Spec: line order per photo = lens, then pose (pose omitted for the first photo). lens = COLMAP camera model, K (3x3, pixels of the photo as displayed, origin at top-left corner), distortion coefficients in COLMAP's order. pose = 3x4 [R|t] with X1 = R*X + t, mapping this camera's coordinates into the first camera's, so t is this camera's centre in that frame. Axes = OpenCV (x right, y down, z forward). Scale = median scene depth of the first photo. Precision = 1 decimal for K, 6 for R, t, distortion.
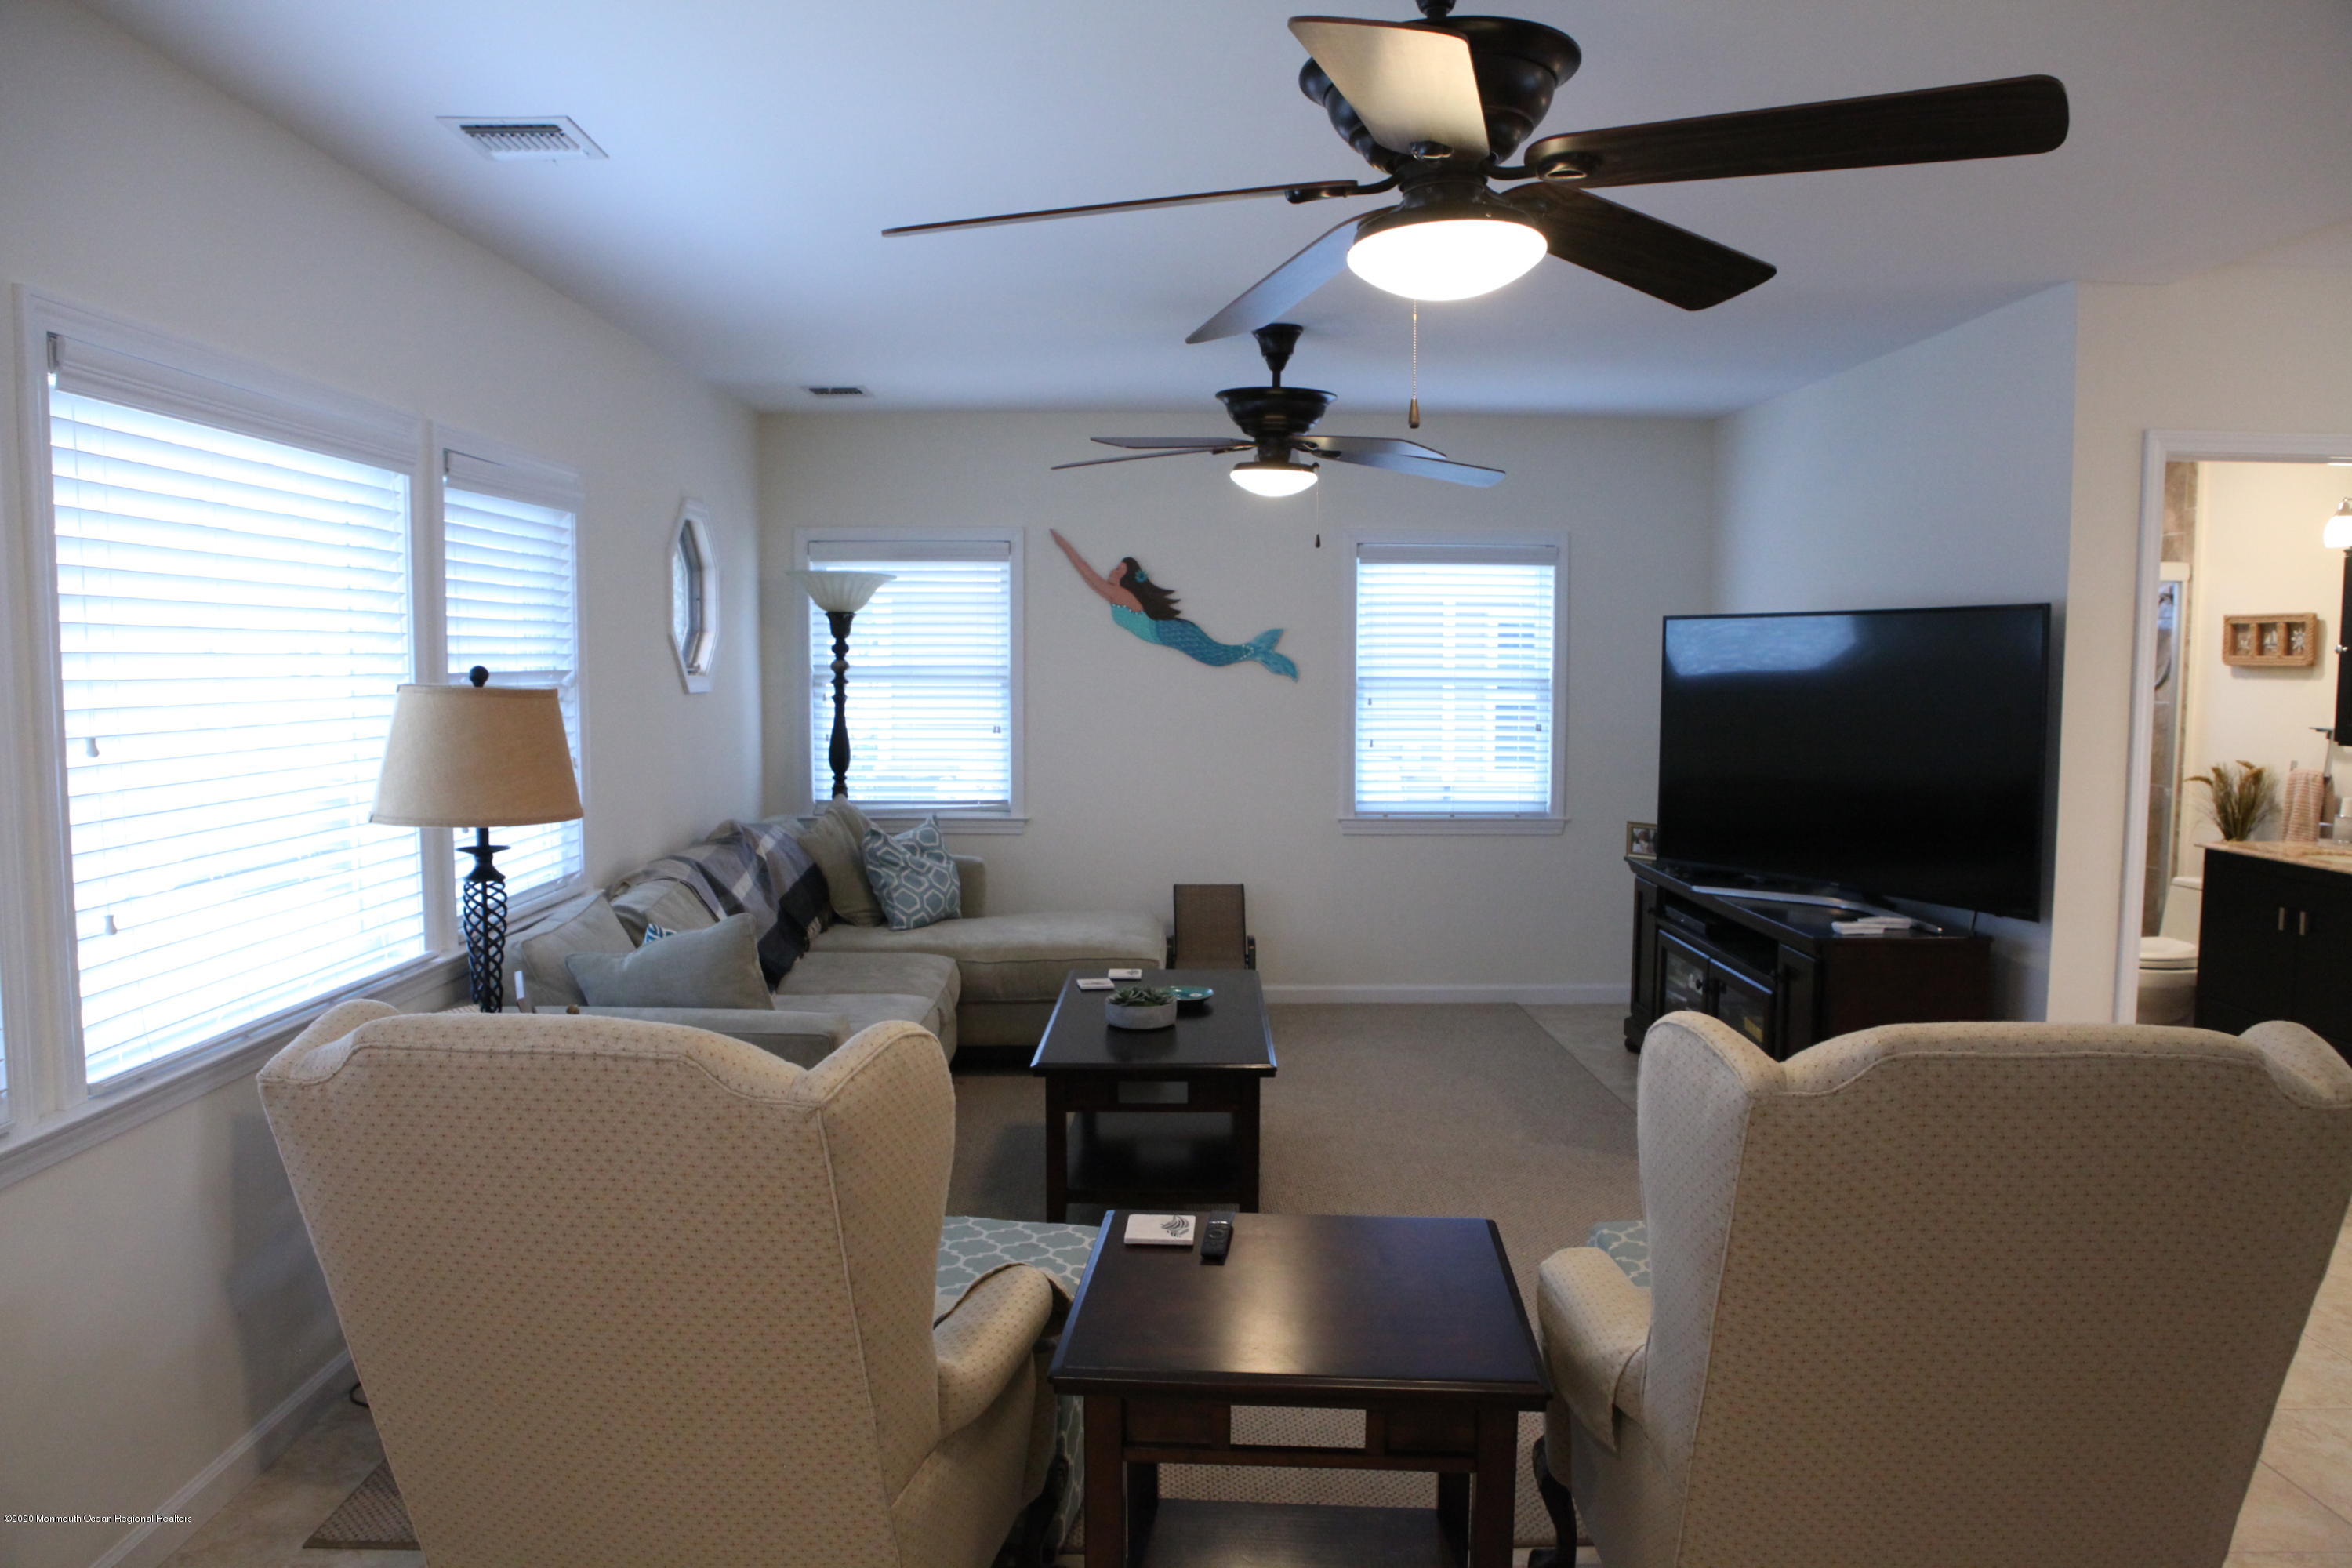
lens RADIAL K [[1628.7, 0, 1176.0], [0, 1628.7, 784.0], [0, 0, 1]] dist [-0.108114, 0.083817]
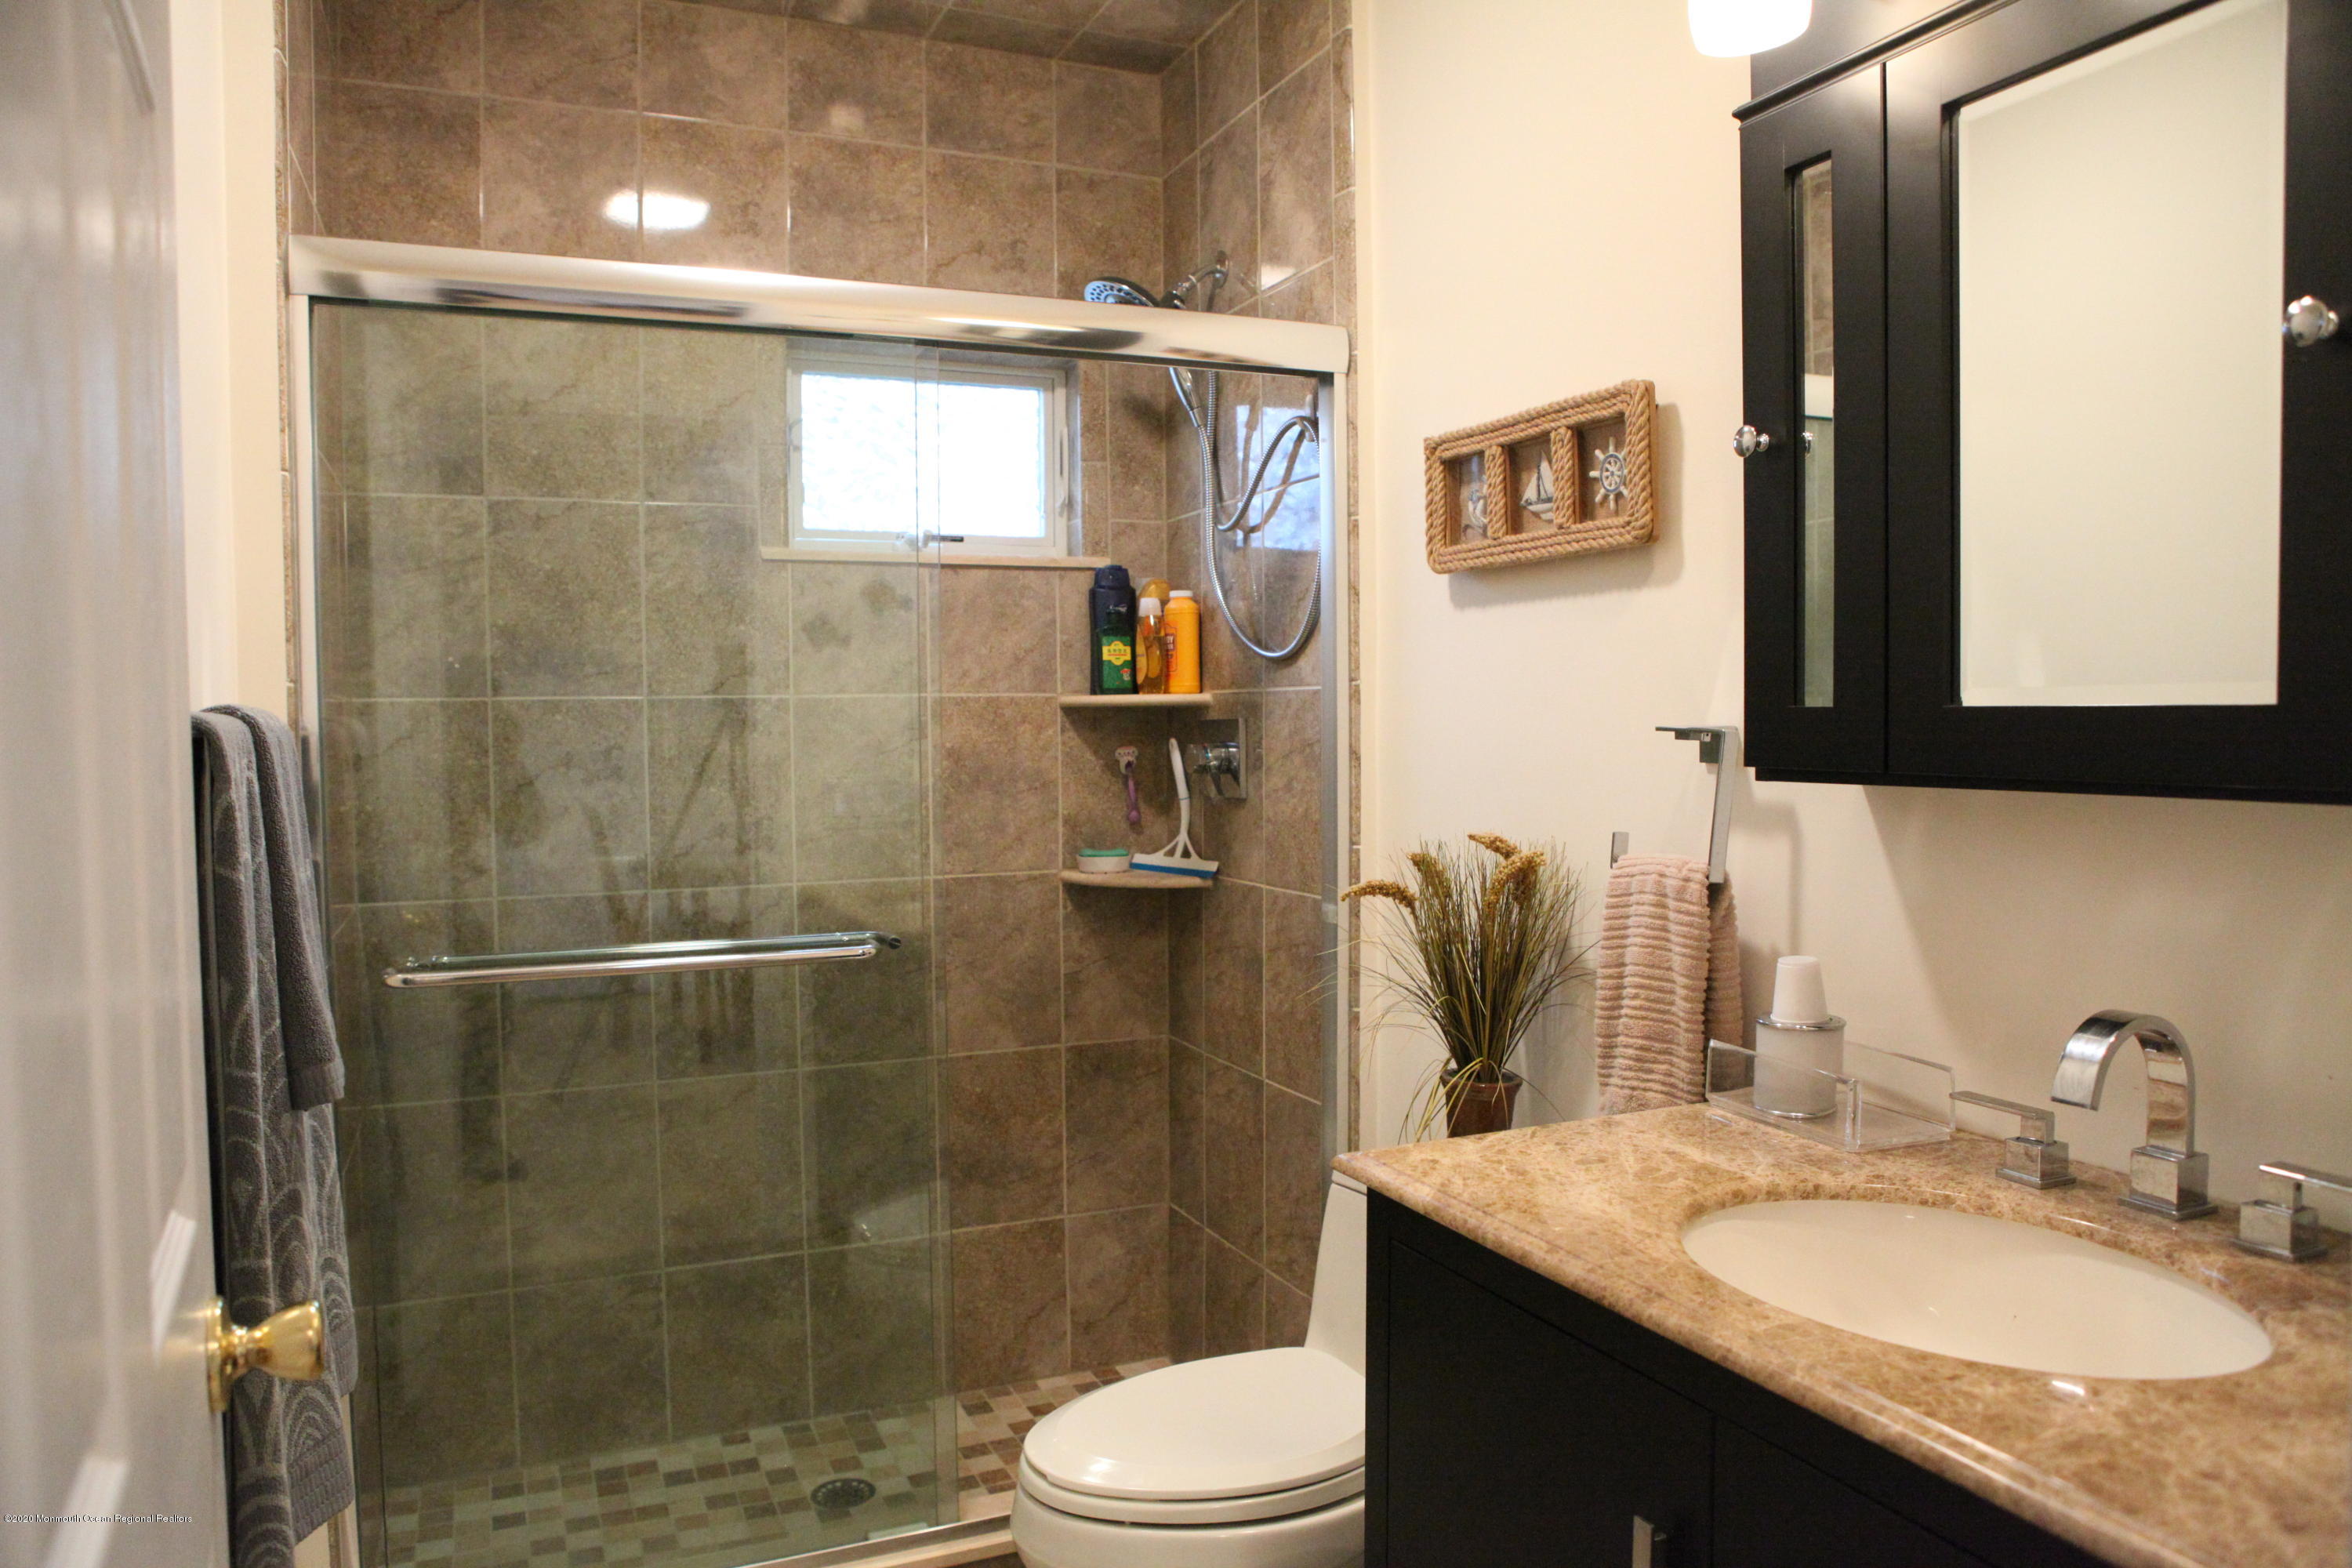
lens RADIAL K [[1628.7, 0, 1176.0], [0, 1628.7, 784.0], [0, 0, 1]] dist [-0.108114, 0.083817]
pose [[0.925485, -0.029743, 0.377614, 0.490399], [0.045134, 0.998469, -0.031973, -0.017685], [-0.376085, 0.046634, 0.925411, 0.711592]]
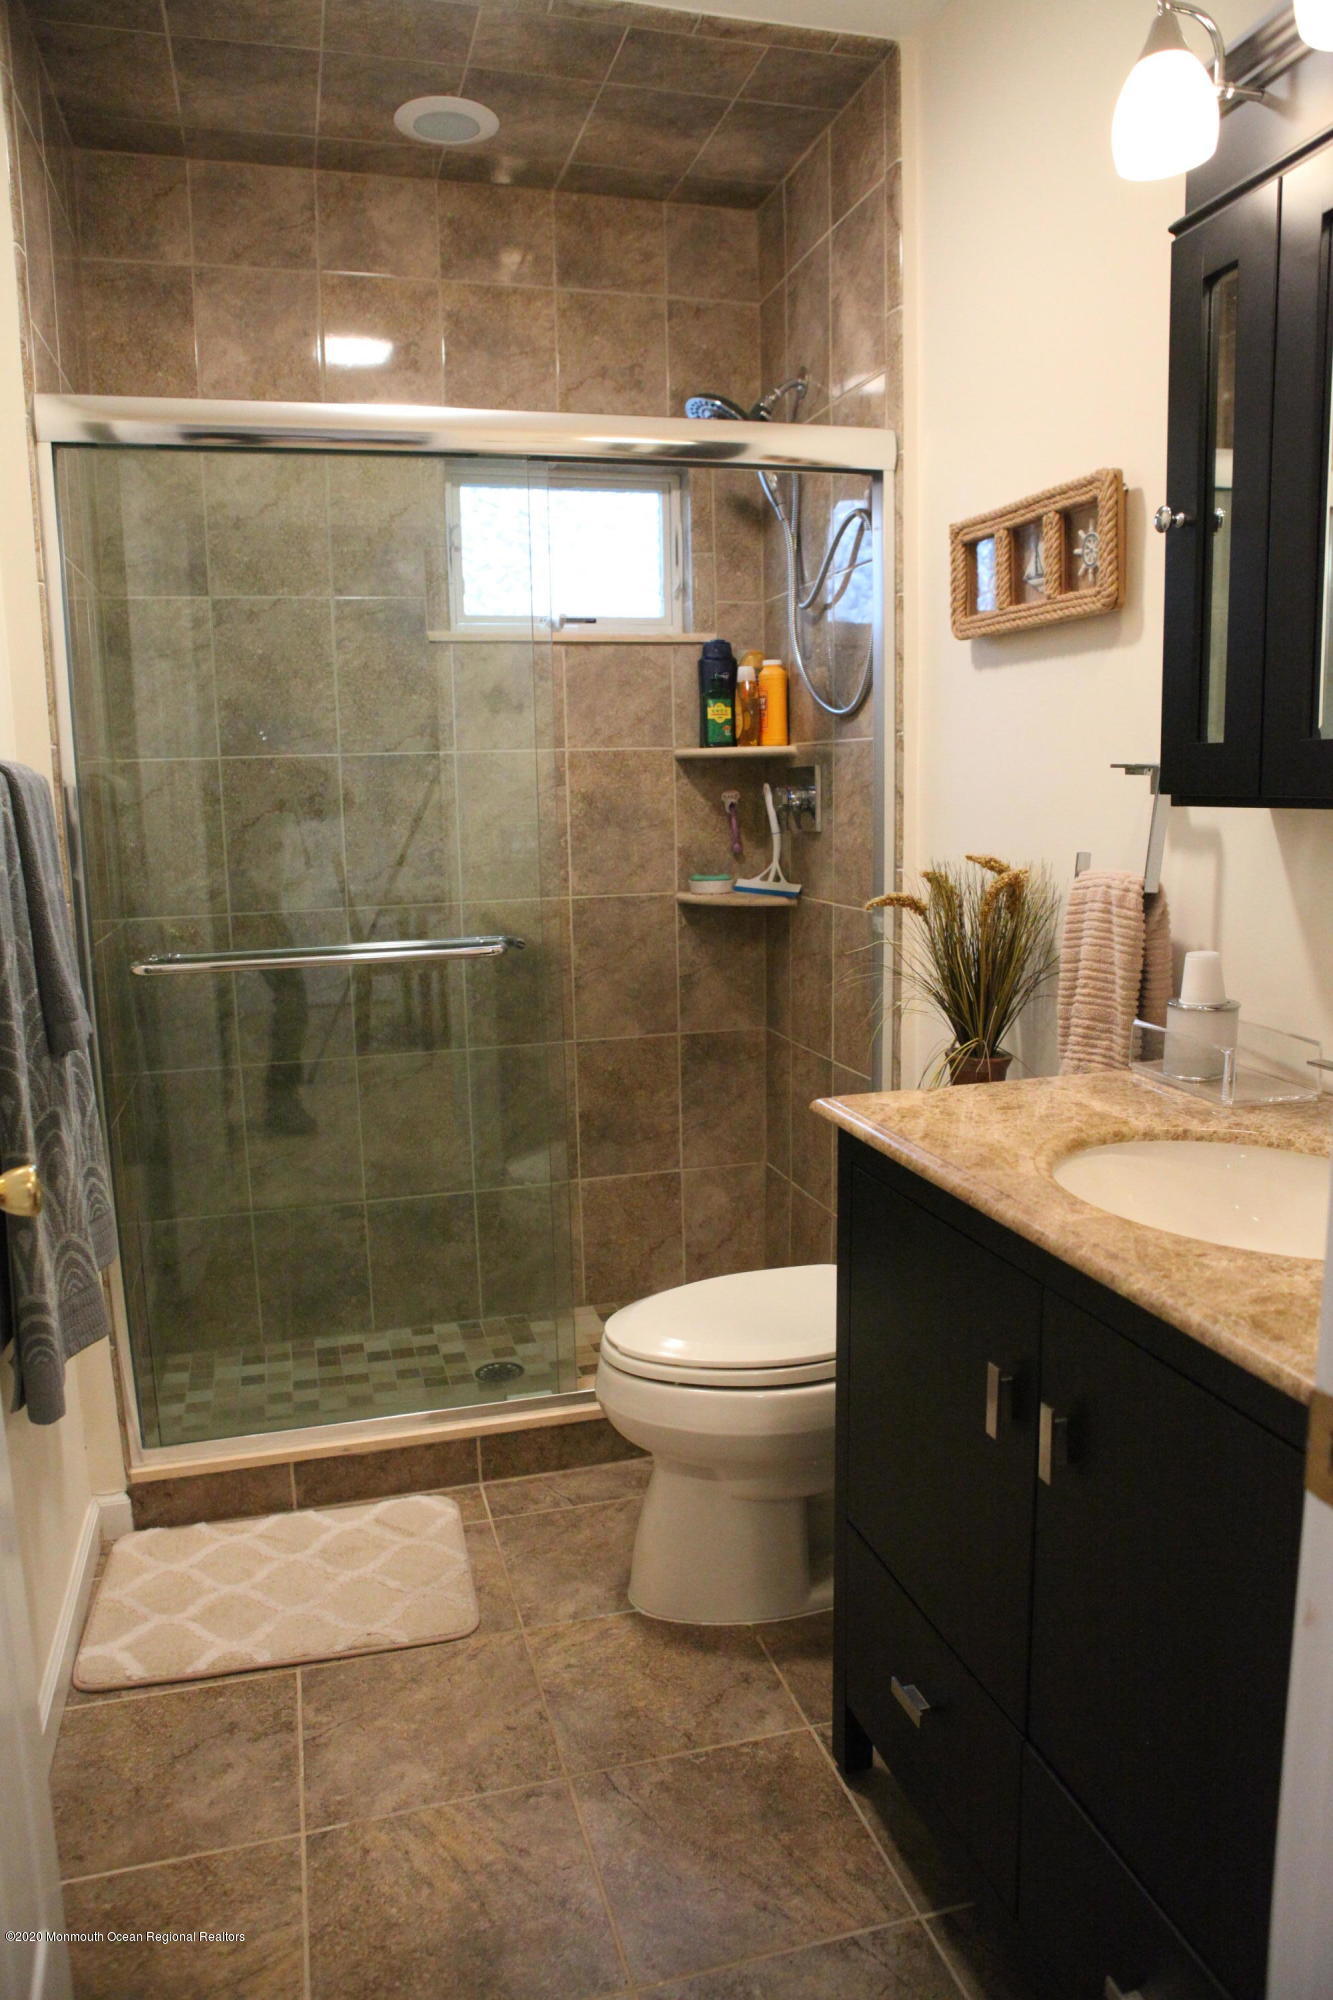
lens RADIAL K [[1385.0, 0, 659.9], [0, 1385.0, 1004.5], [0, 0, 1]] dist [-0.108114, 0.083817]
pose [[0.968165, -0.065118, 0.241696, 0.512349], [0.045920, 0.995387, 0.084235, -0.010292], [-0.246067, -0.070455, 0.966689, 0.678491]]
